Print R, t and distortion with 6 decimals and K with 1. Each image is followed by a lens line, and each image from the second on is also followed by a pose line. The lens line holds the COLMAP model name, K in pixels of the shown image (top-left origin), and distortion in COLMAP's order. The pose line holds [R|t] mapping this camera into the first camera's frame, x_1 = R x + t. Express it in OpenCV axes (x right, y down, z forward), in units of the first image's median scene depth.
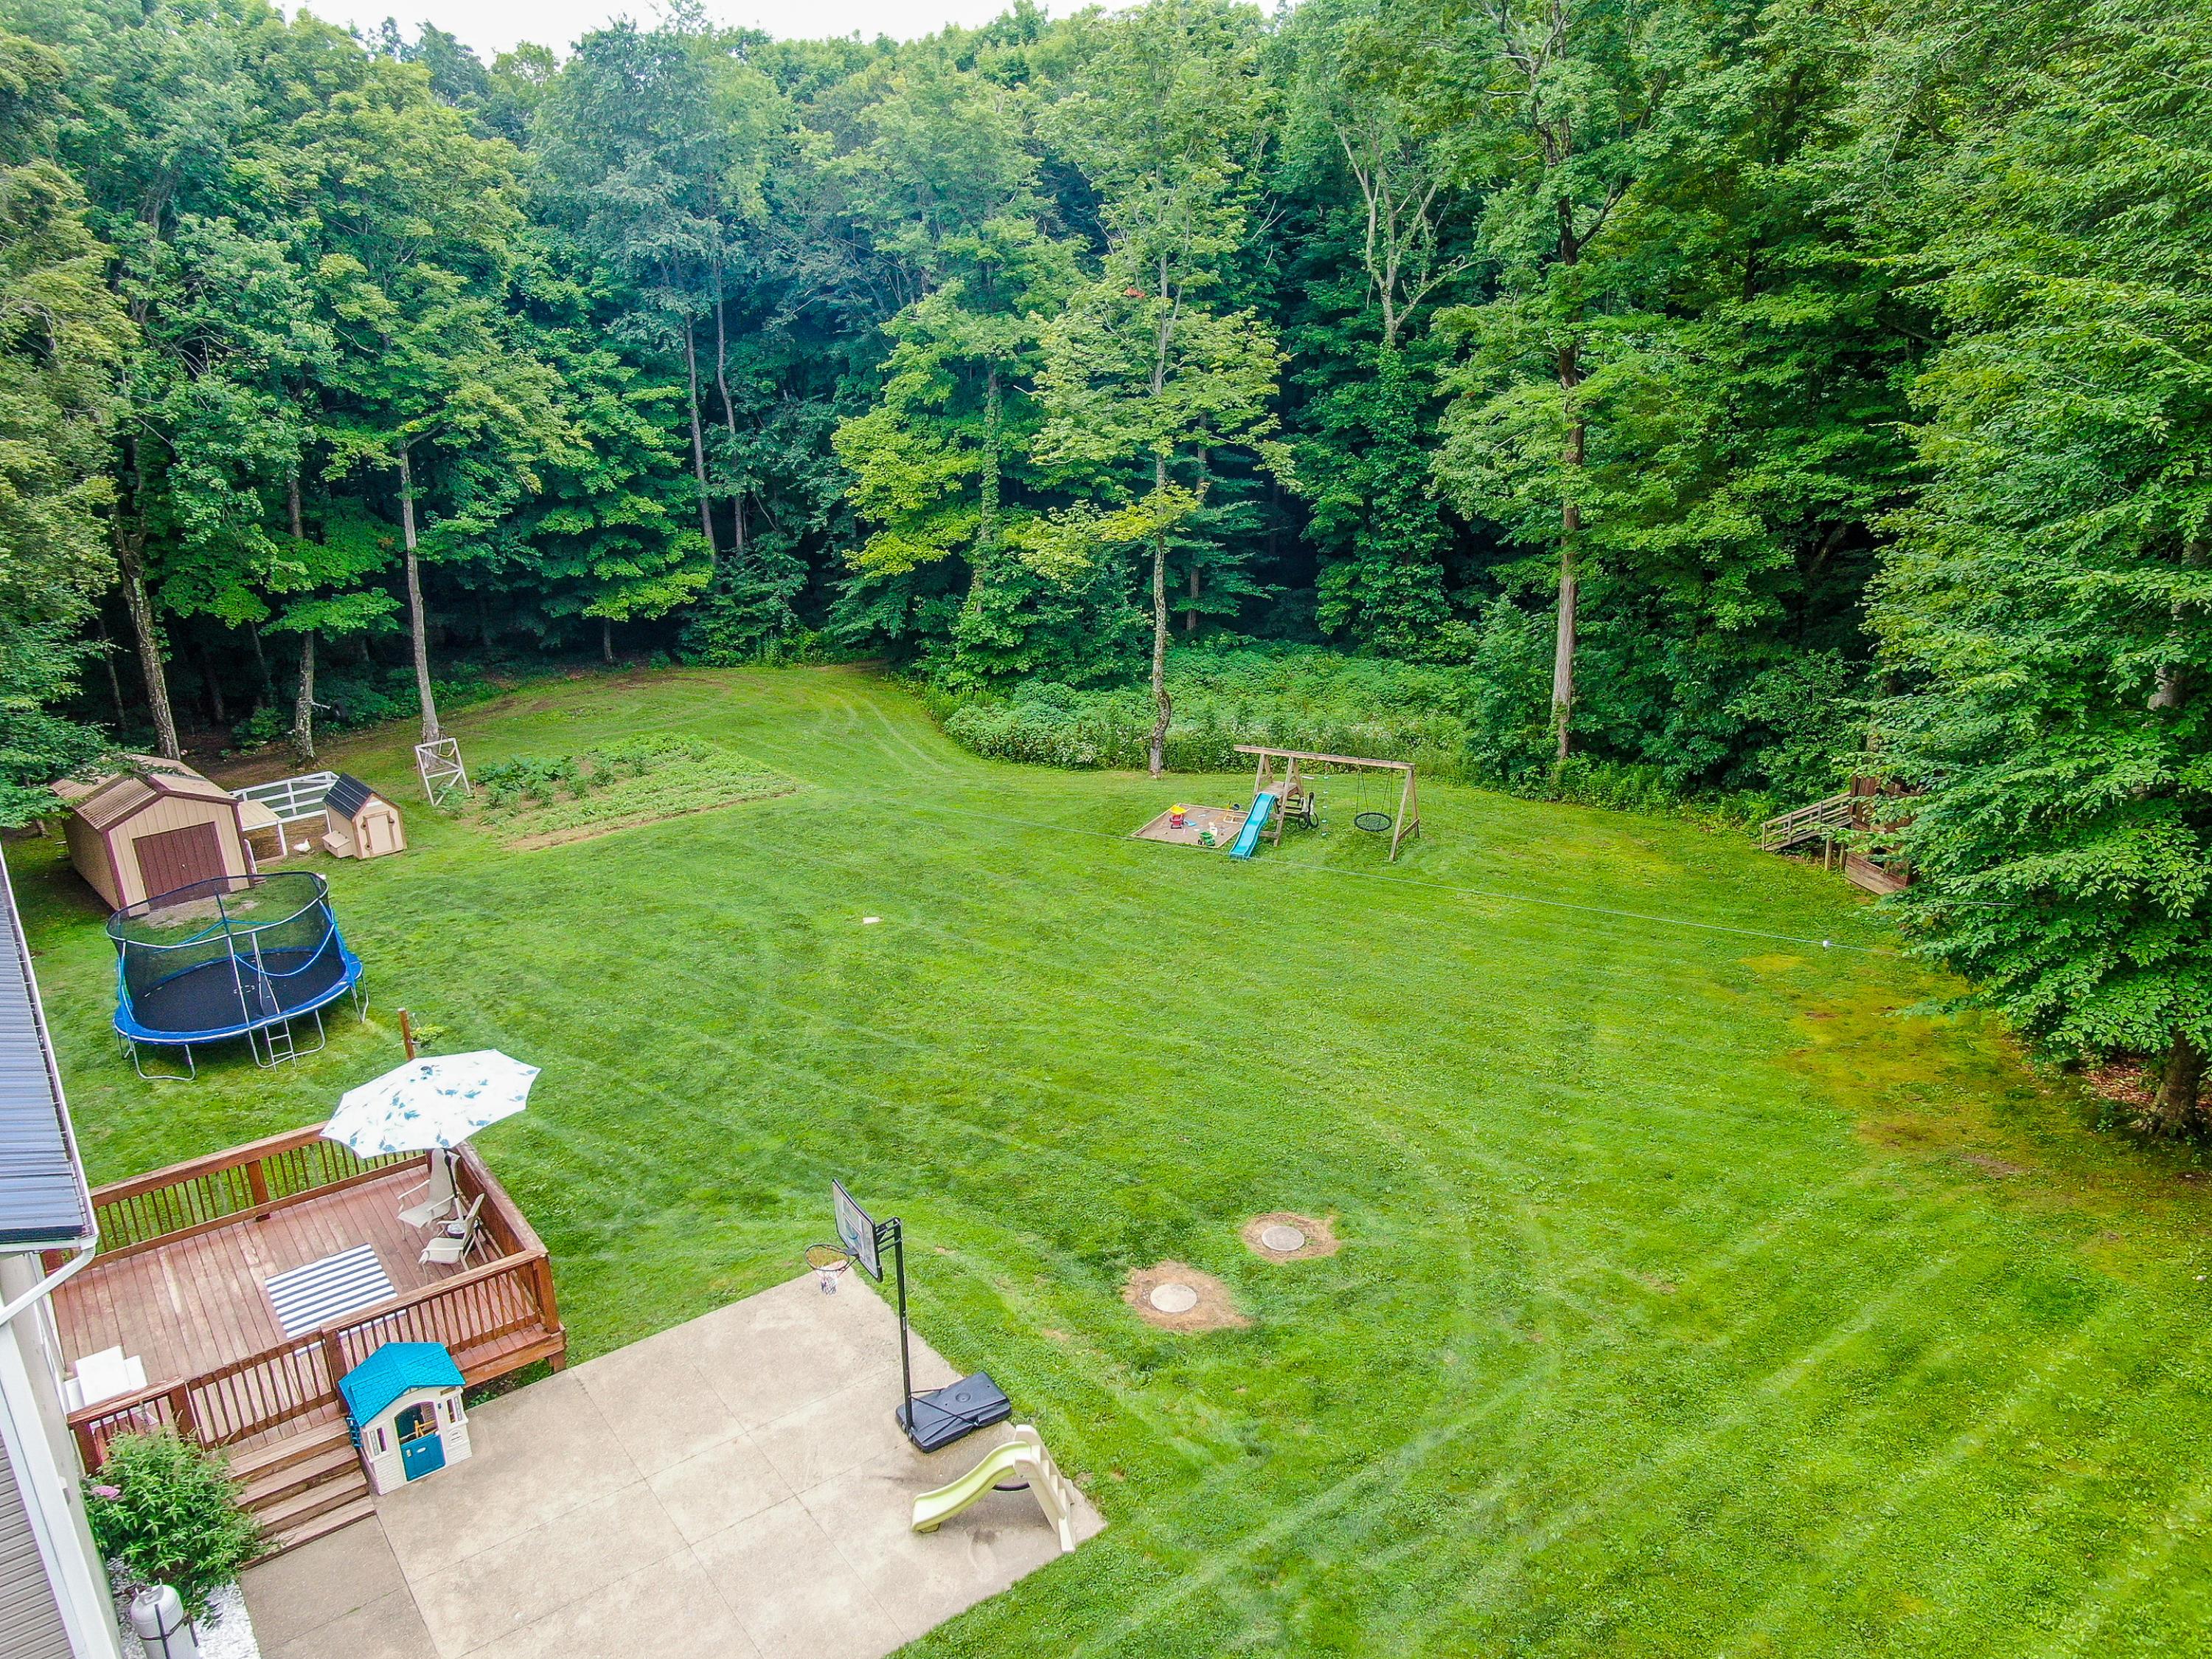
lens RADIAL K [[1583.3, 0, 1106.0], [0, 1583.3, 829.5], [0, 0, 1]] dist [-0.028018, -0.000144]
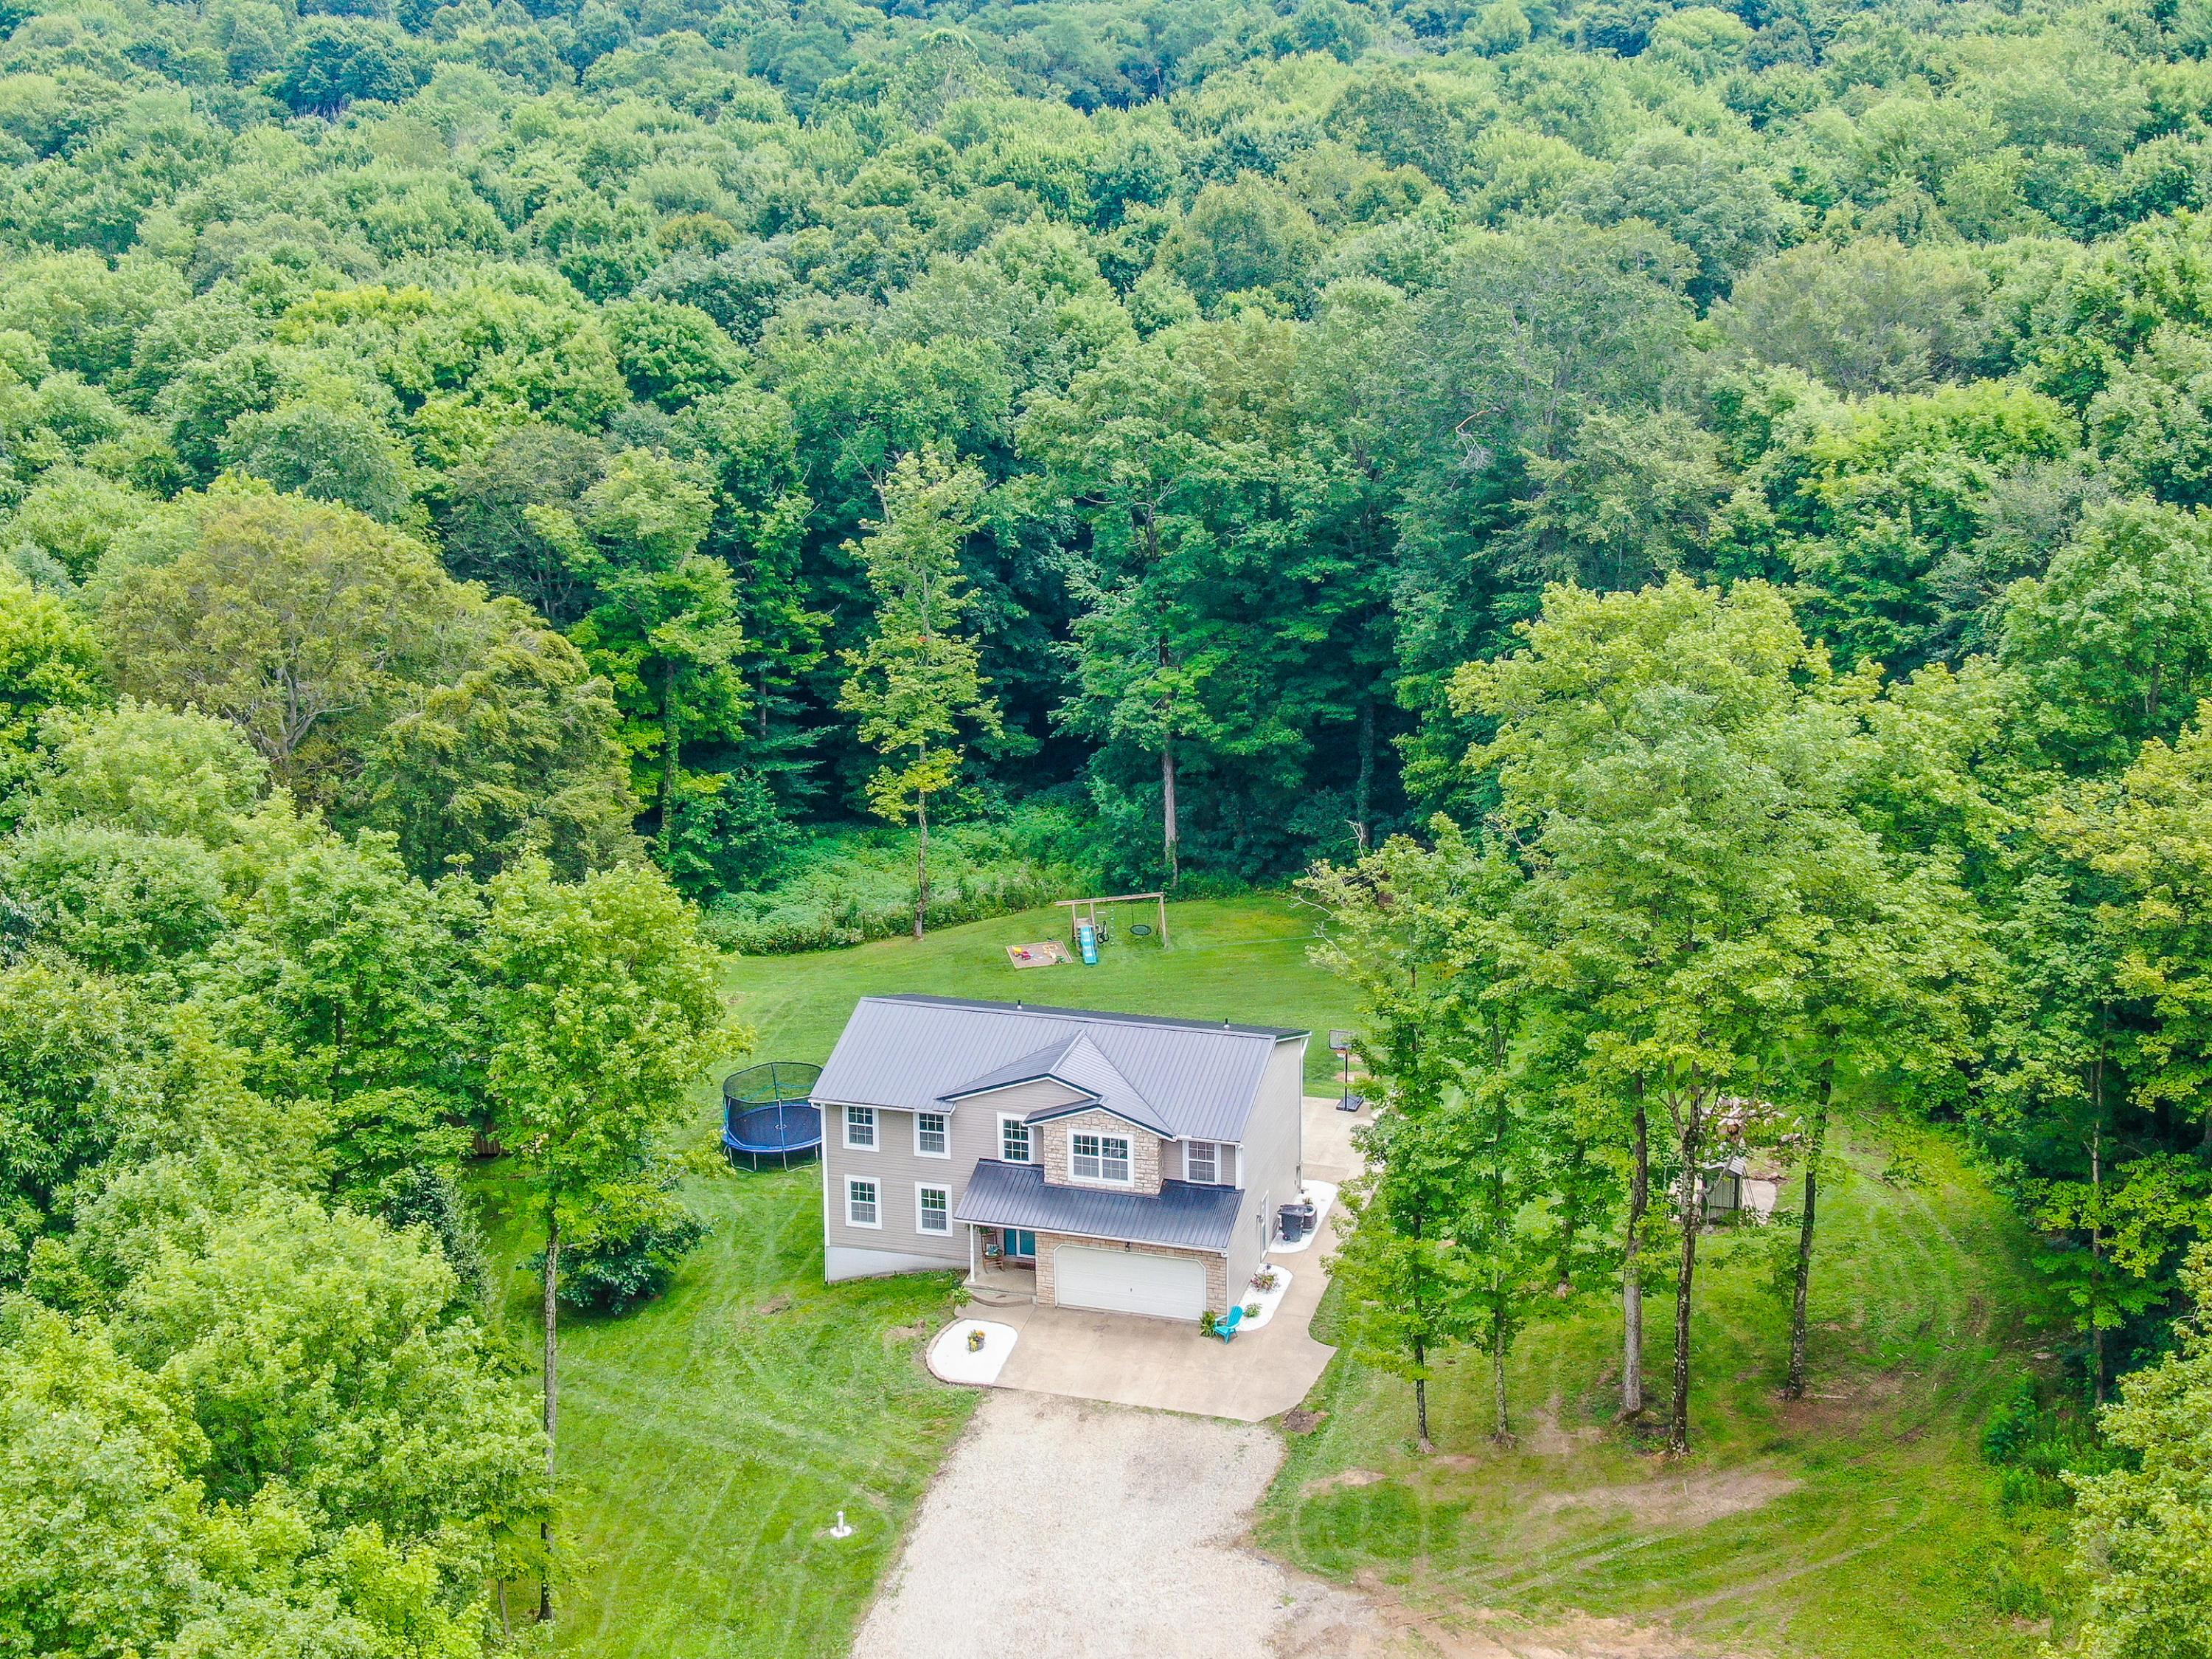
lens RADIAL K [[3070.2, 0, 1106.0], [0, 3070.2, 829.5], [0, 0, 1]] dist [0.328940, -1.833131]
pose [[0.797347, -0.173023, 0.578187, -2.467157], [0.212692, 0.977119, -0.000908, -0.159164], [-0.564800, 0.123700, 0.815904, -2.402019]]
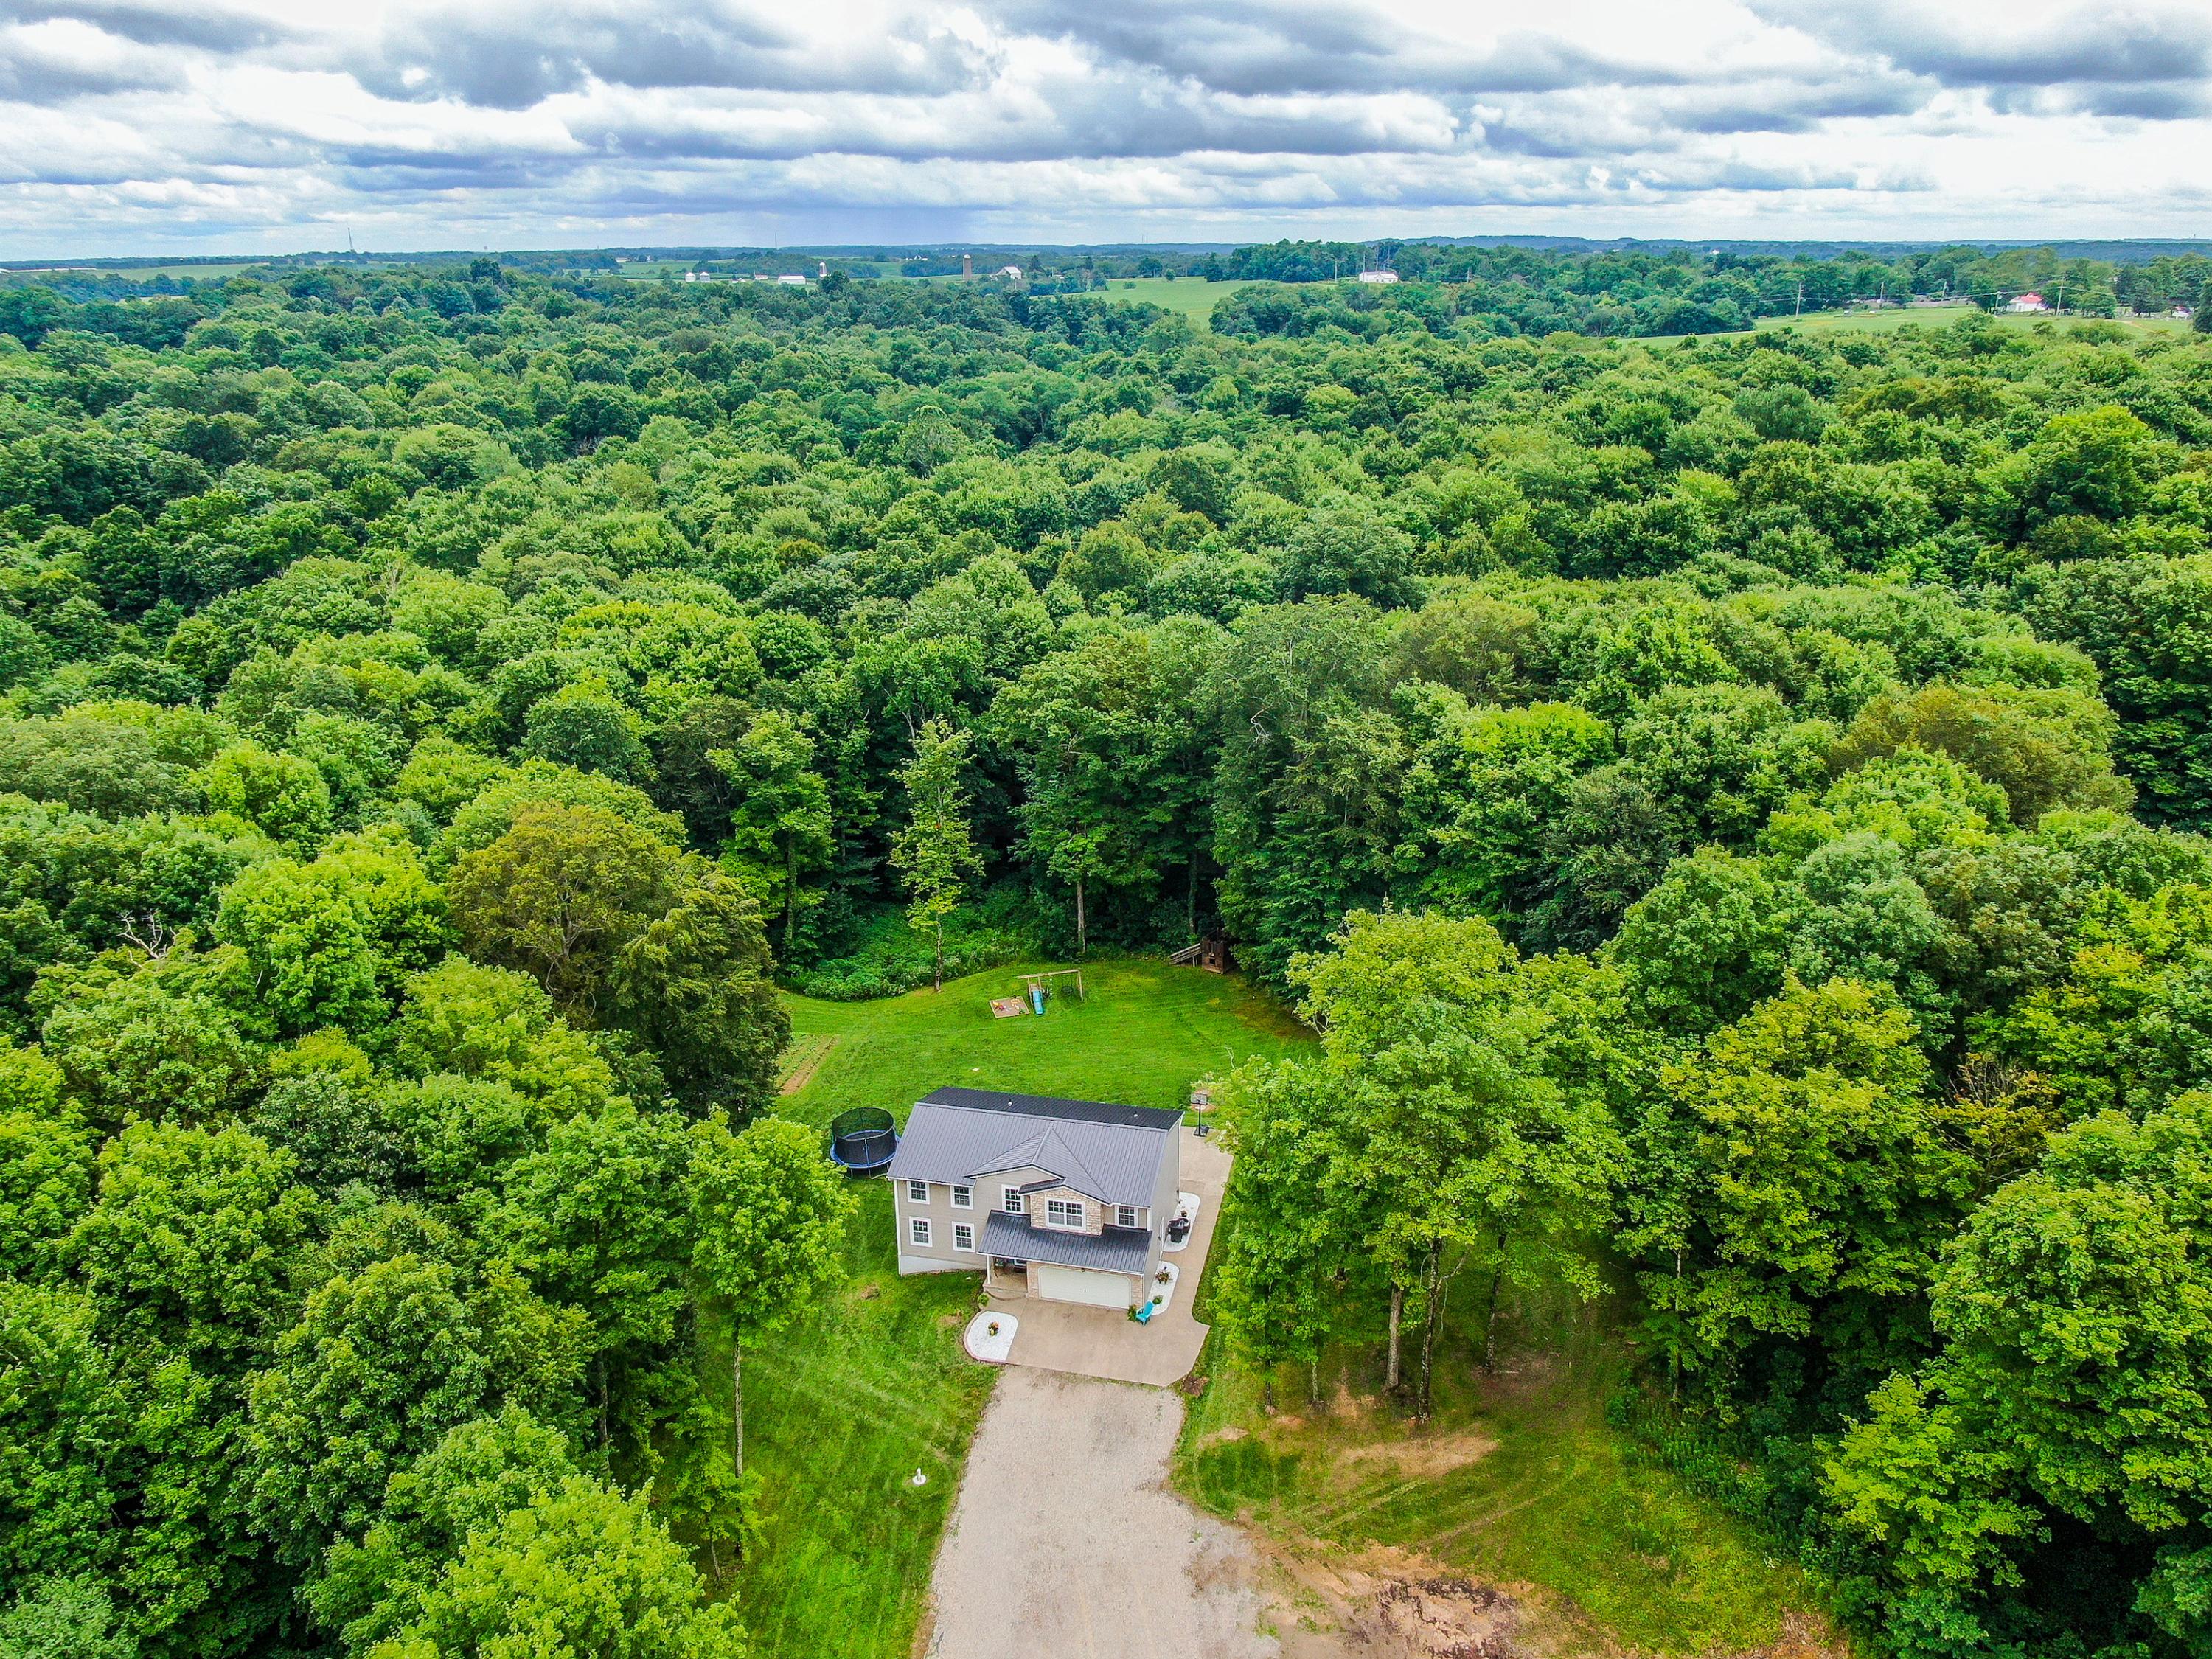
lens RADIAL K [[1583.3, 0, 1106.0], [0, 1583.3, 829.5], [0, 0, 1]] dist [-0.028018, -0.000144]
pose [[0.757545, -0.210589, 0.617881, -2.165580], [0.228073, 0.972268, 0.051746, -0.600698], [-0.611643, 0.101722, 0.784567, -1.985254]]
